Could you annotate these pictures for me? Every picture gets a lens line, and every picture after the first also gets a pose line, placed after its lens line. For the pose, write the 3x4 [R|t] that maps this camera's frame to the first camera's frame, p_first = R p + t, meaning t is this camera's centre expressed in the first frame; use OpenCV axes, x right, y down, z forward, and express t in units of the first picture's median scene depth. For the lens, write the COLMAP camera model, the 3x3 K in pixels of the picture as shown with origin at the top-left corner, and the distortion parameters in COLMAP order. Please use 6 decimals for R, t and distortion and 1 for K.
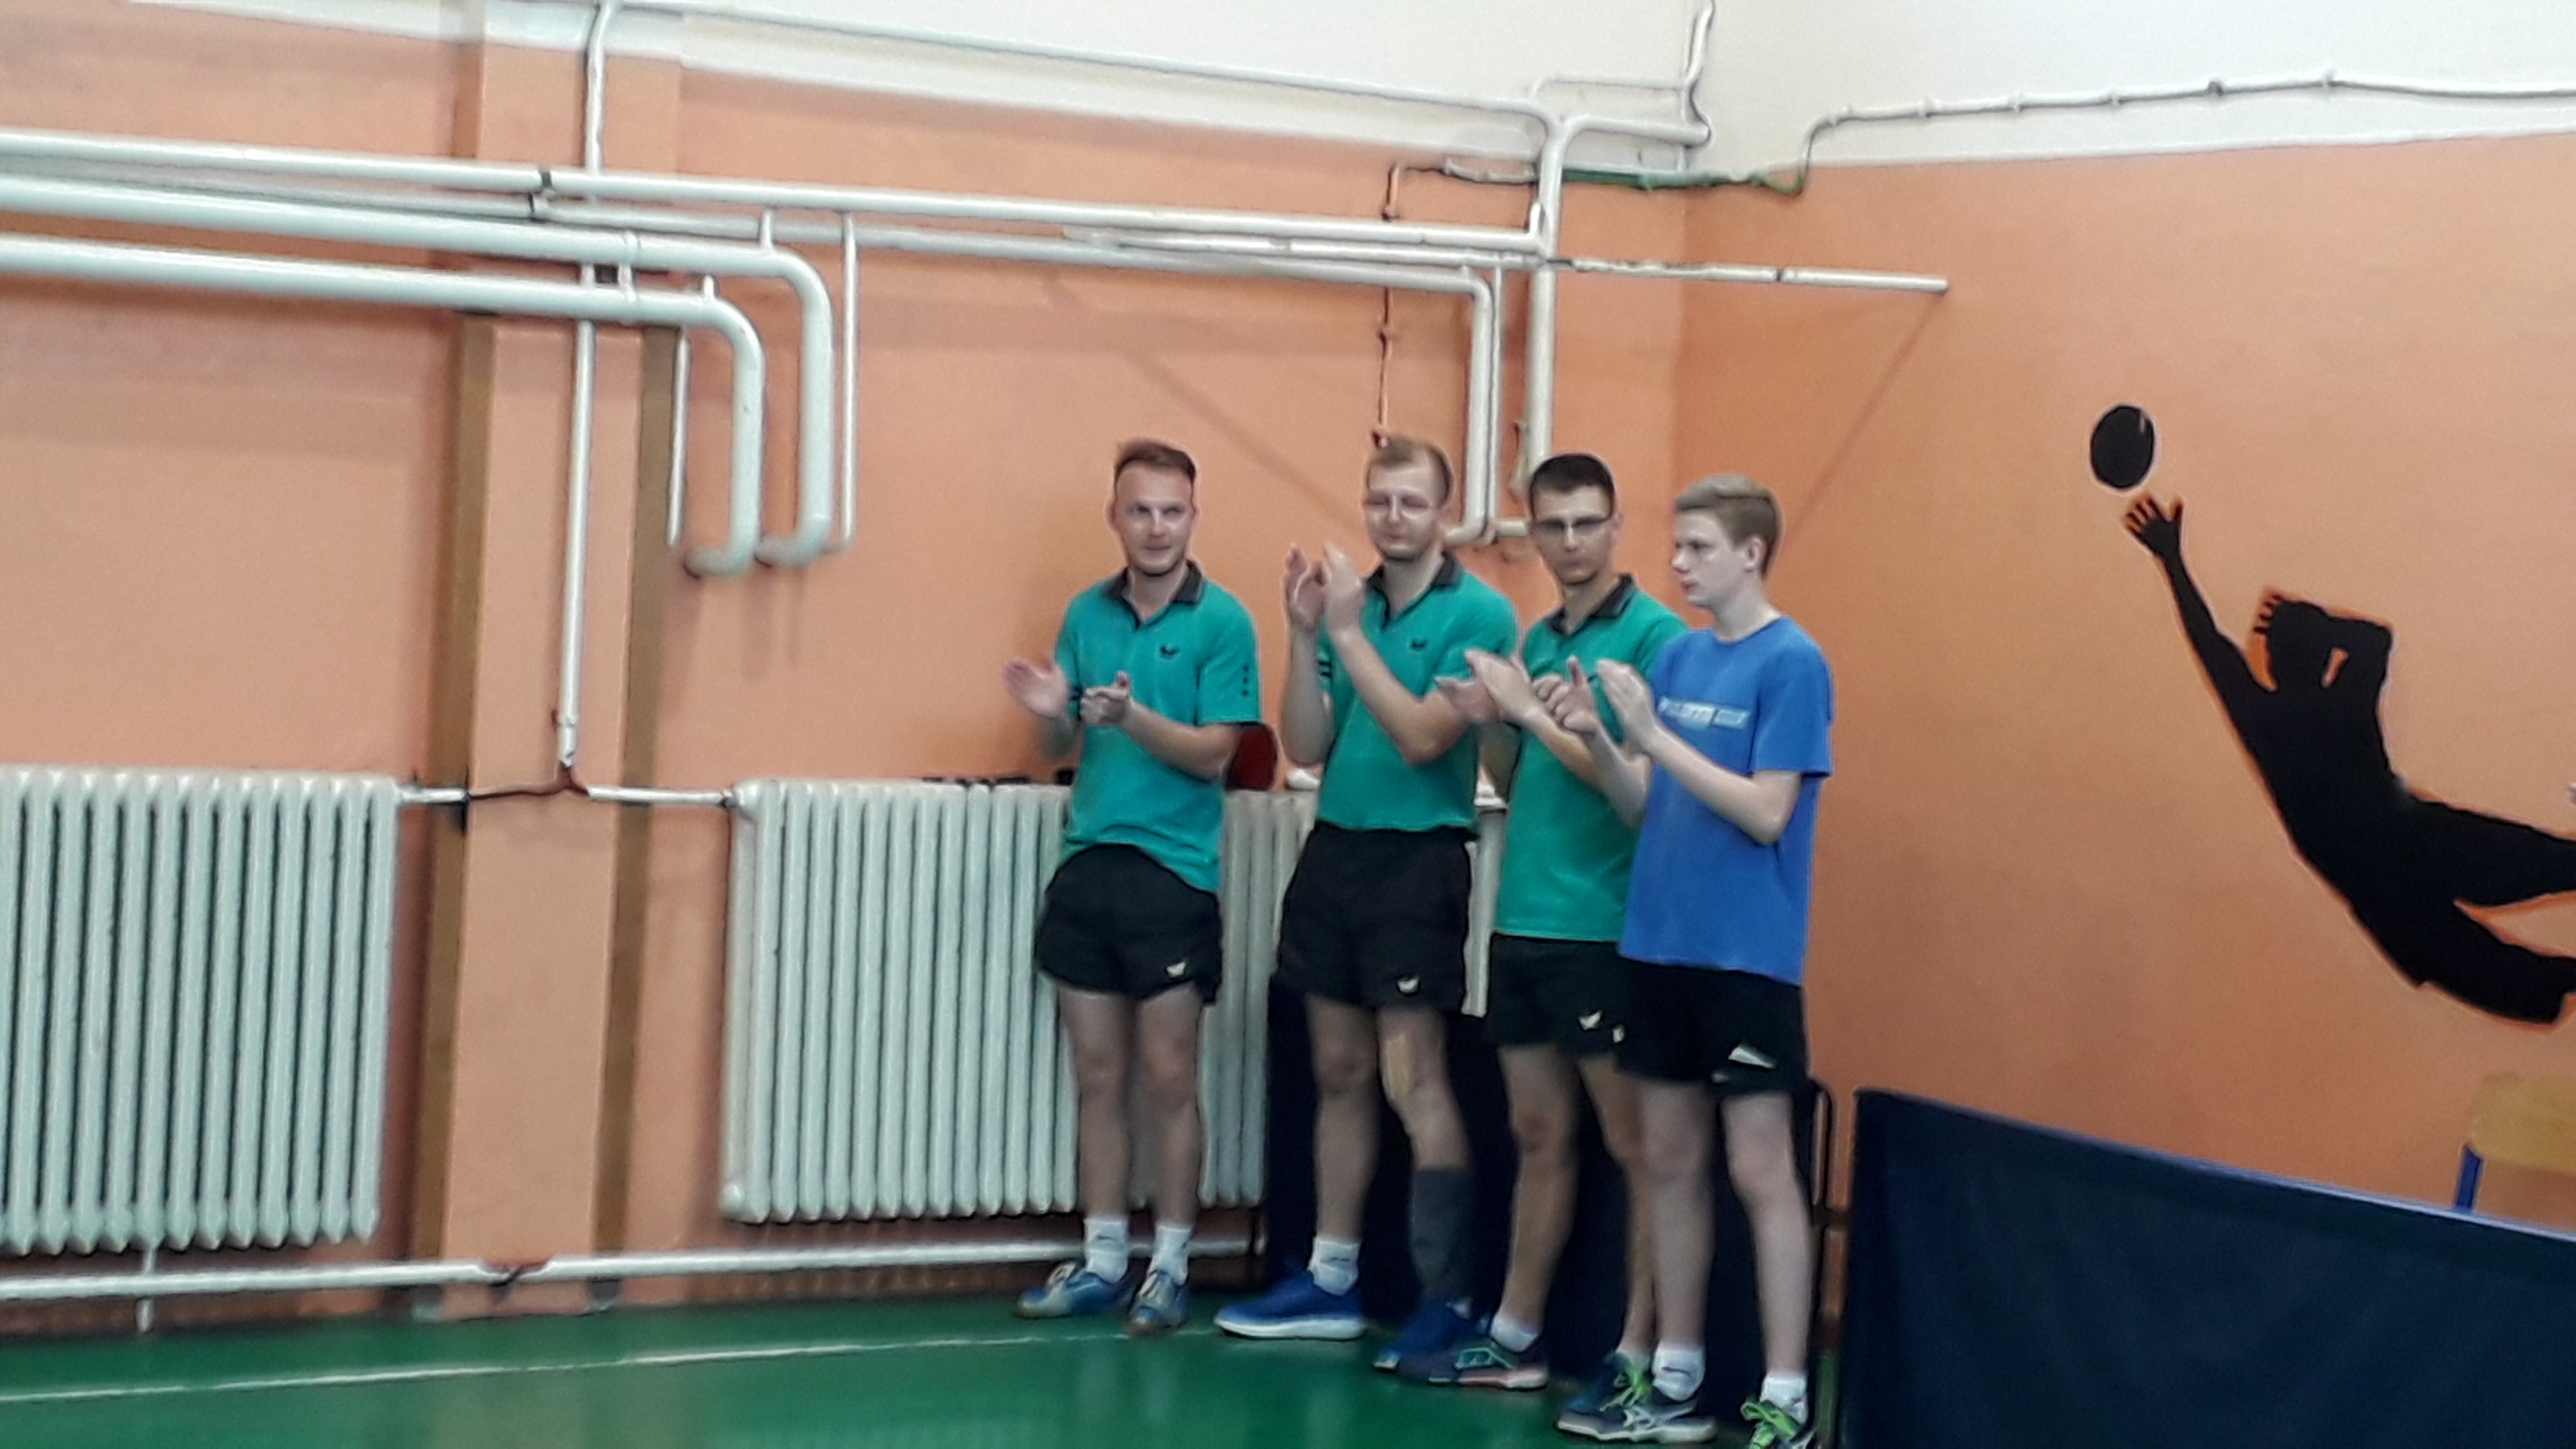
lens RADIAL K [[5126.1, 0, 1339.8], [0, 5126.1, 690.7], [0, 0, 1]] dist [0.337896, -0.210775]
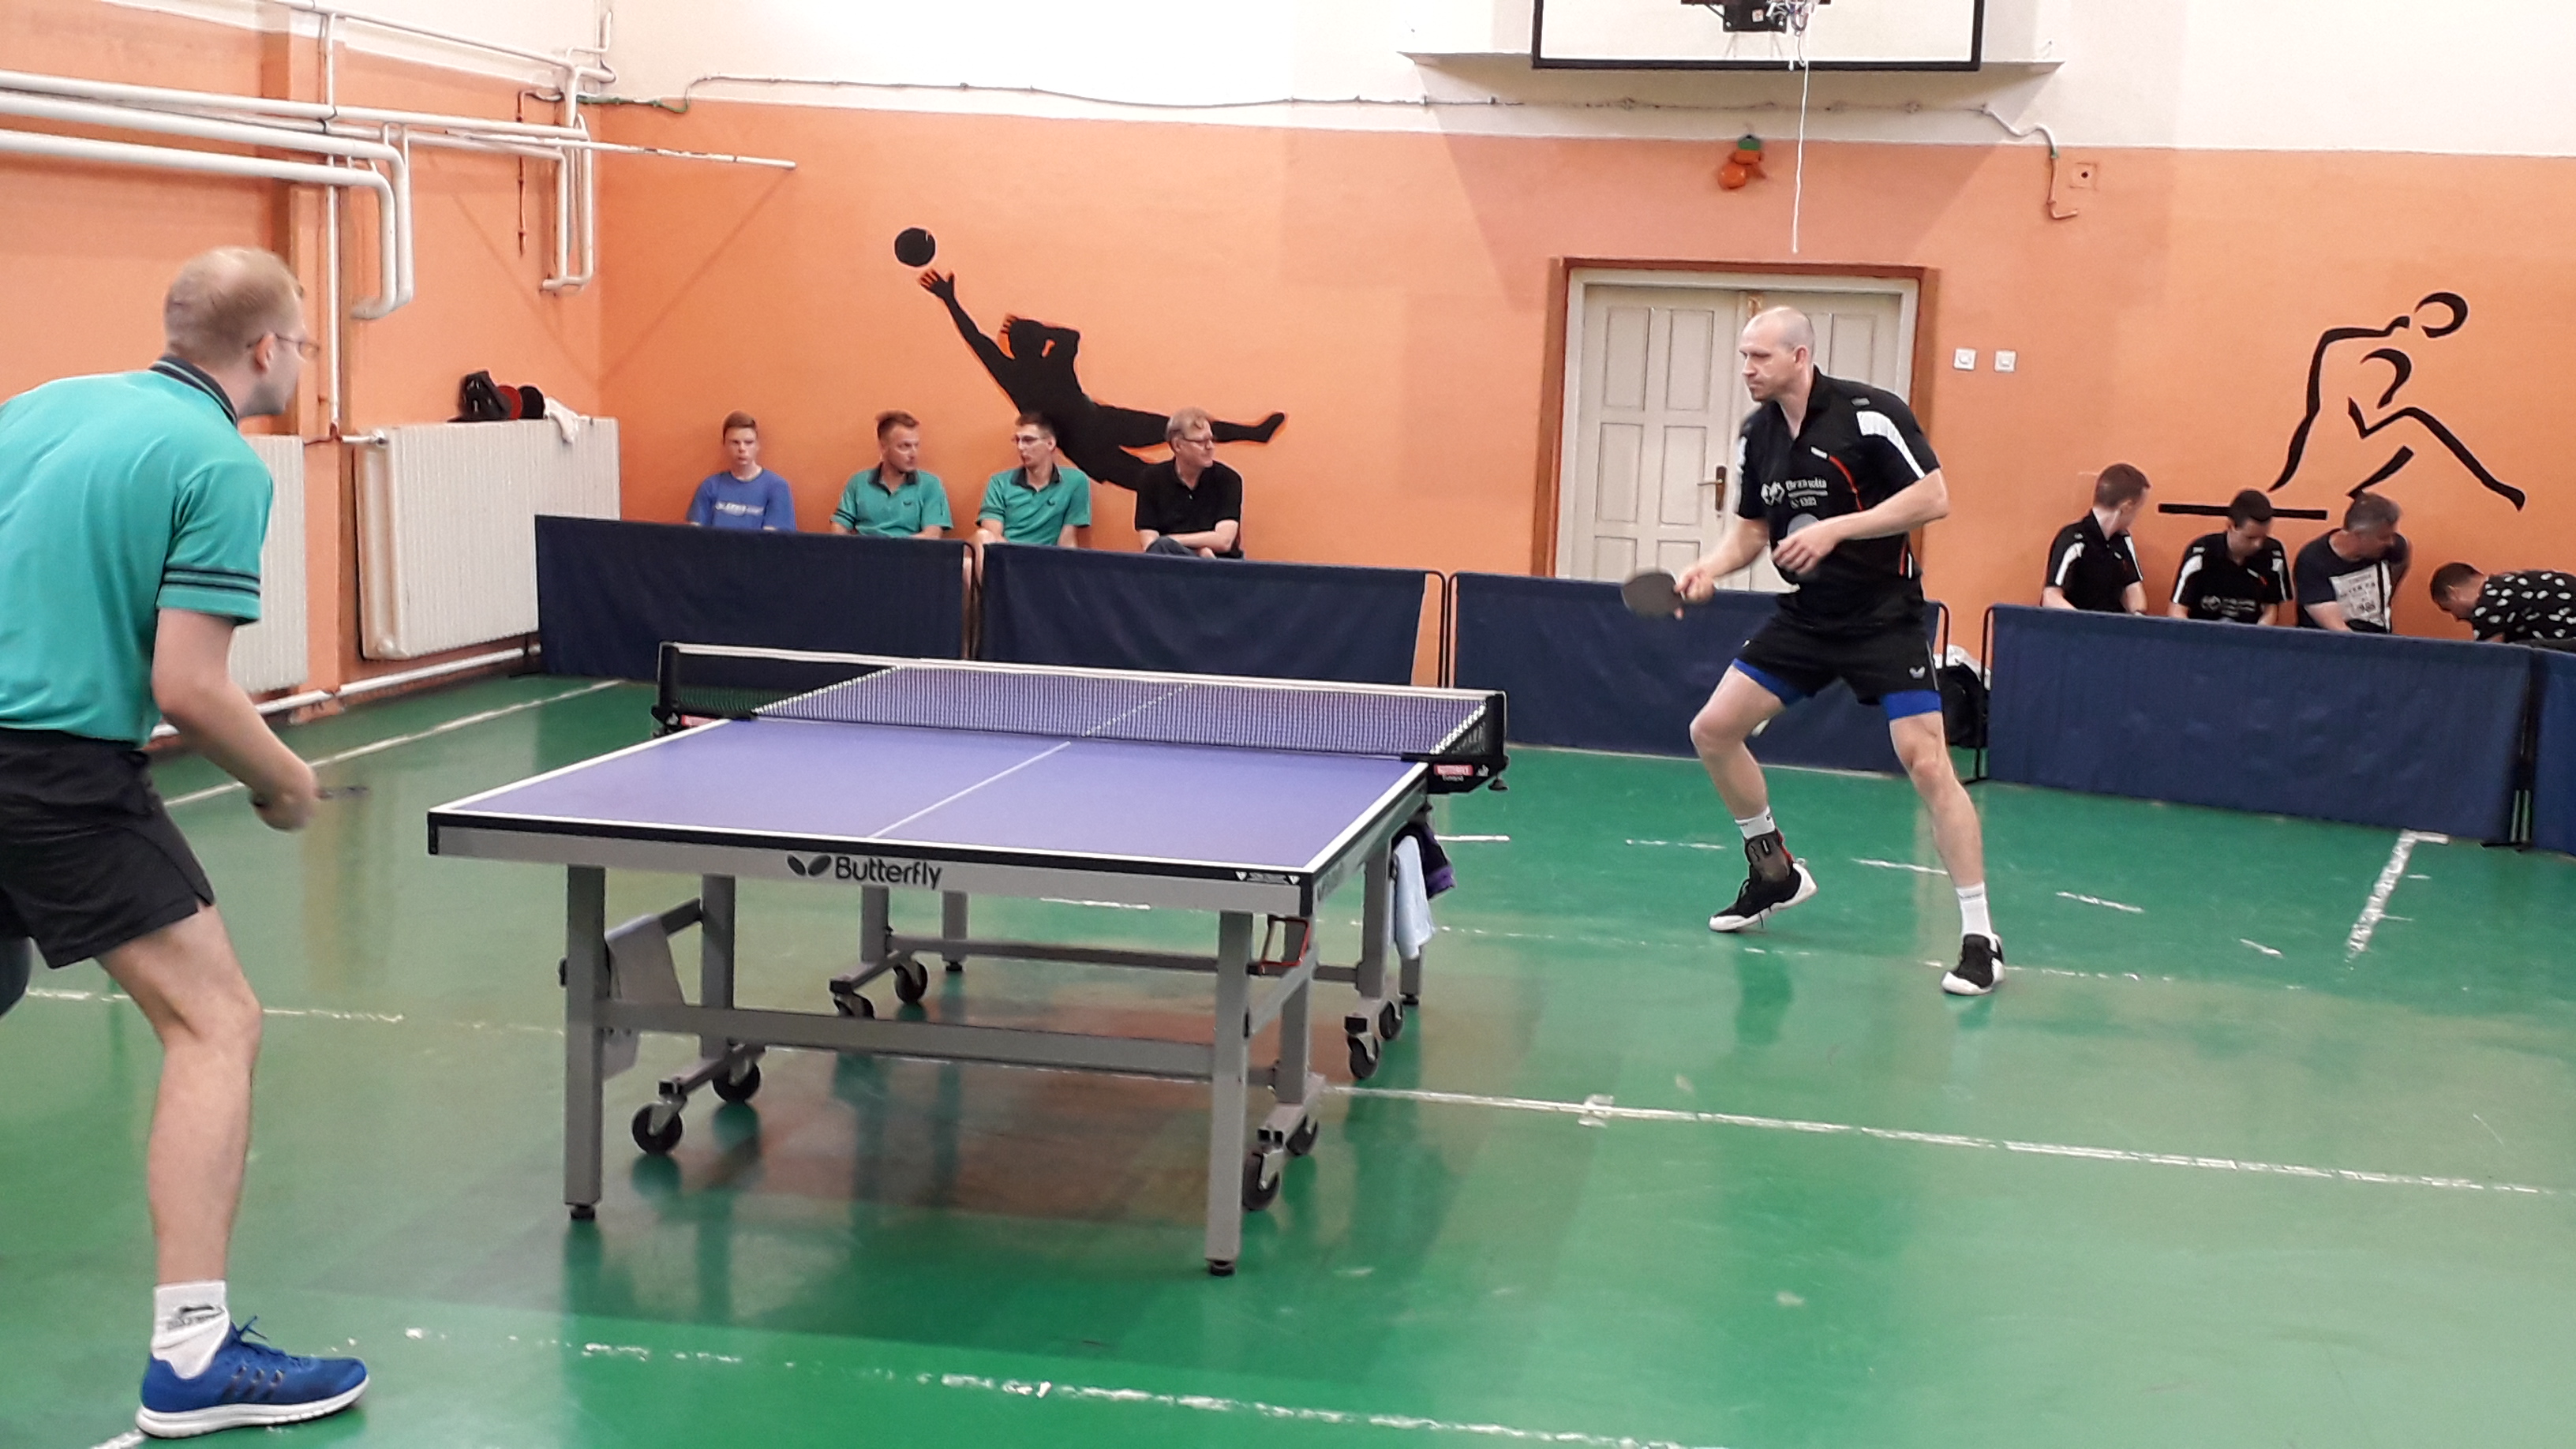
lens RADIAL K [[3215.0, 0, 1329.3], [0, 3215.0, 737.8], [0, 0, 1]] dist [0.272001, -0.935835]
pose [[0.682977, -0.118079, 0.720833, -0.756356], [0.016569, 0.989098, 0.146324, -0.040329], [-0.730252, -0.087992, 0.677488, -0.083937]]
